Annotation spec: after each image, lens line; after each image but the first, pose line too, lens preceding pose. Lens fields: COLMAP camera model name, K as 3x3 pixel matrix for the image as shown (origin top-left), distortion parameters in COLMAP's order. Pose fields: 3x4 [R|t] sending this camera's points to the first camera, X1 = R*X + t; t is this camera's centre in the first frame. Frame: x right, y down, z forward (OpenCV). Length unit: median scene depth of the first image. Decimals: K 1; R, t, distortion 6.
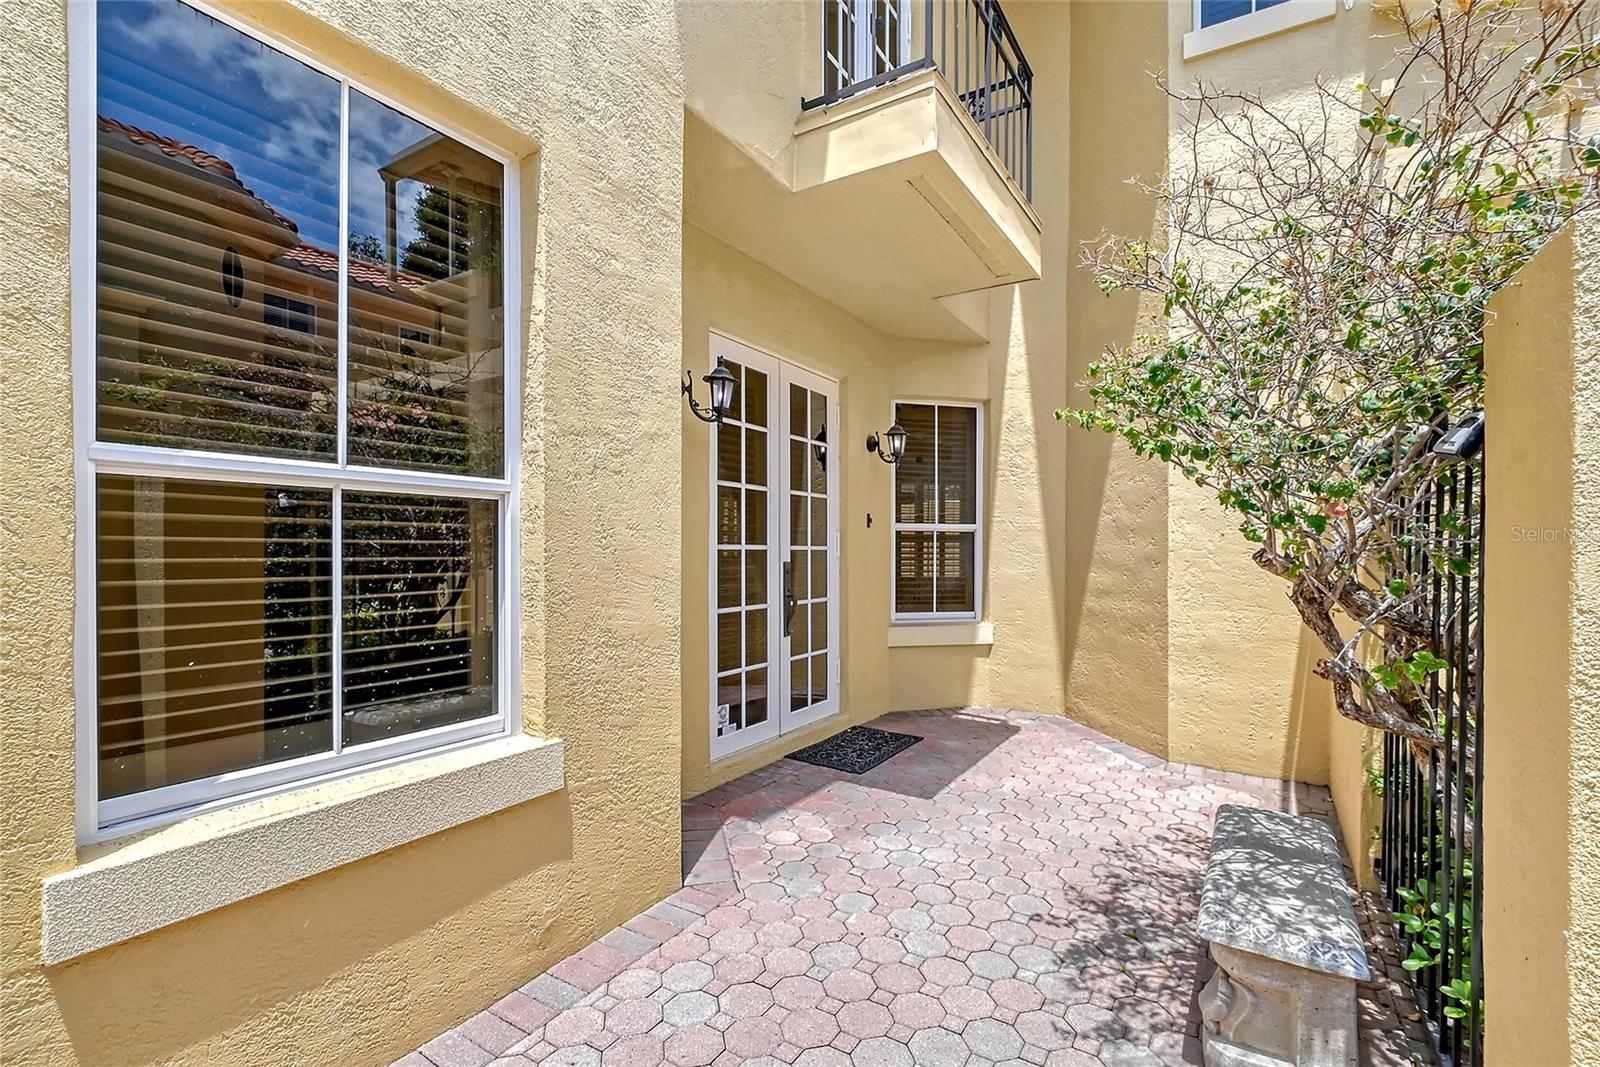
lens RADIAL K [[710.3, 0, 818.7], [0, 710.3, 543.8], [0, 0, 1]] dist [-0.000746, -0.006711]
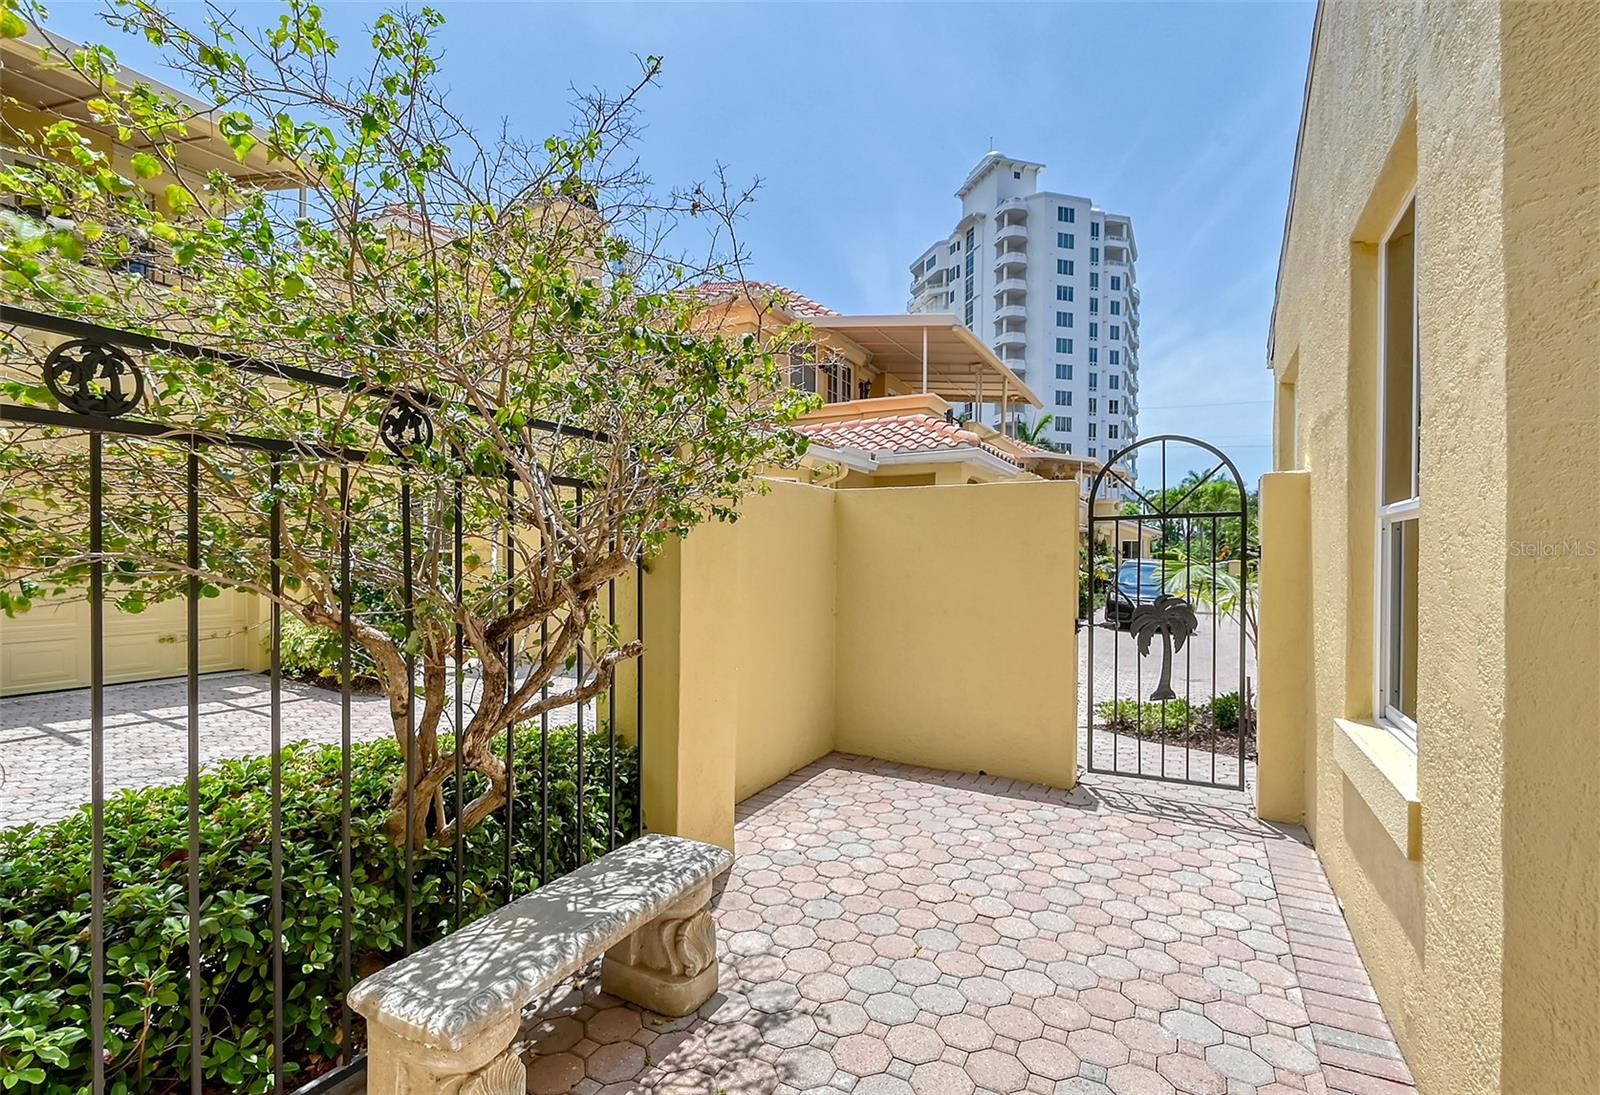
lens RADIAL K [[708.6, 0, 800.0], [0, 708.6, 547.5], [0, 0, 1]] dist [0.000341, 0.000029]
pose [[-0.998582, -0.010527, -0.052191, 0.195323], [-0.009741, 0.999836, -0.015290, 0.004414], [0.052343, -0.014760, -0.998520, 0.914034]]
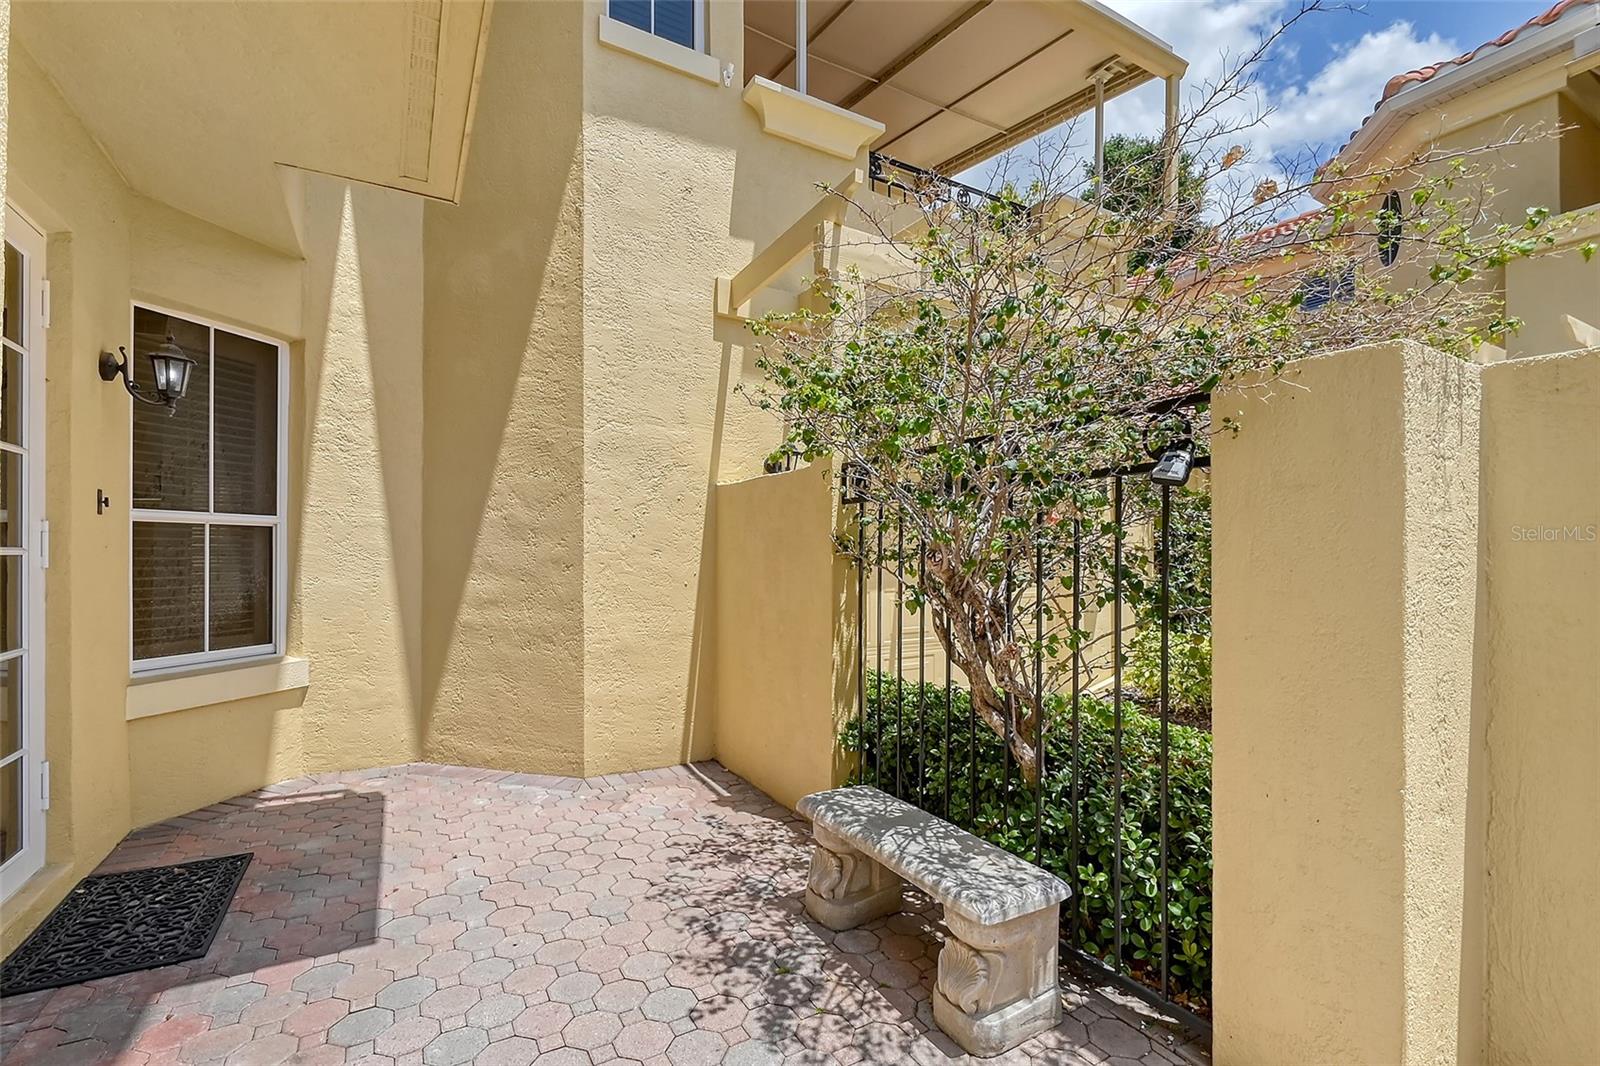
lens RADIAL K [[710.3, 0, 818.7], [0, 710.3, 543.3], [0, 0, 1]] dist [-0.000746, -0.006711]
pose [[0.459128, 0.006871, 0.888344, -0.195439], [-0.002719, 0.999976, -0.006330, 0.002897], [-0.888366, 0.000491, 0.459136, 0.297188]]
